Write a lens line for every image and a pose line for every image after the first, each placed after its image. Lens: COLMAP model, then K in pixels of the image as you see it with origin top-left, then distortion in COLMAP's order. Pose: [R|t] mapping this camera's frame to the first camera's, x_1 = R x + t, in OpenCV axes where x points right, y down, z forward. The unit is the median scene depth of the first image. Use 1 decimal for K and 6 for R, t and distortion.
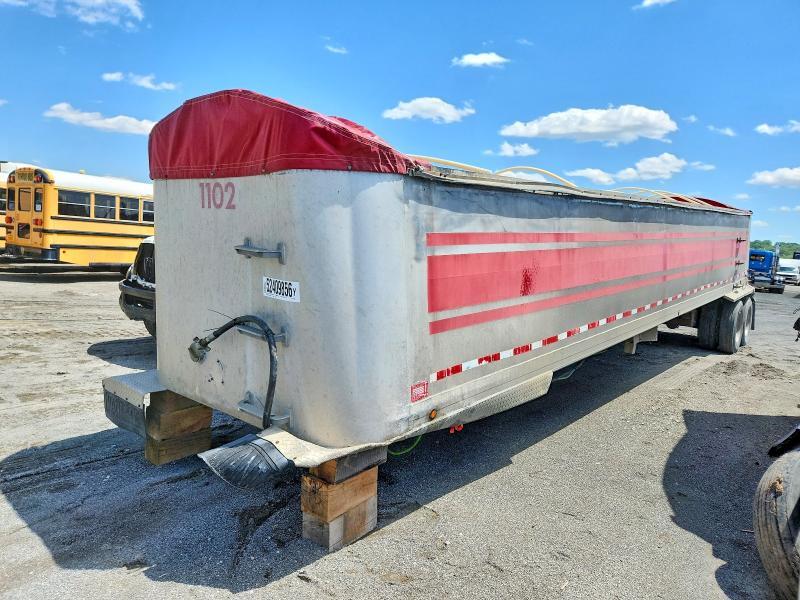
lens RADIAL K [[523.2, 0, 400.9], [0, 523.2, 361.9], [0, 0, 1]] dist [0.021000, -0.002716]
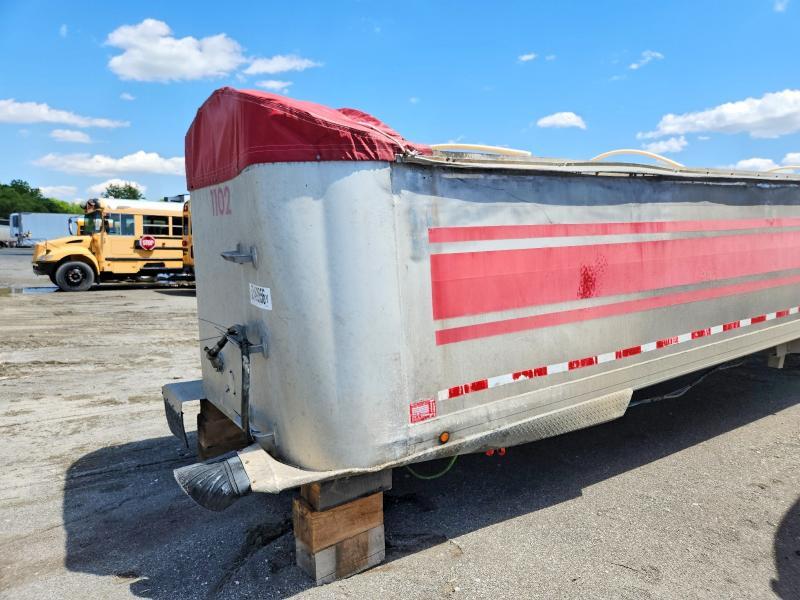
lens RADIAL K [[523.2, 0, 400.9], [0, 523.2, 361.9], [0, 0, 1]] dist [0.021000, -0.002716]
pose [[0.966443, 0.012234, -0.256591, 0.216649], [-0.016125, 0.999785, -0.013063, -0.012244], [0.256376, 0.016762, 0.966432, 0.147357]]
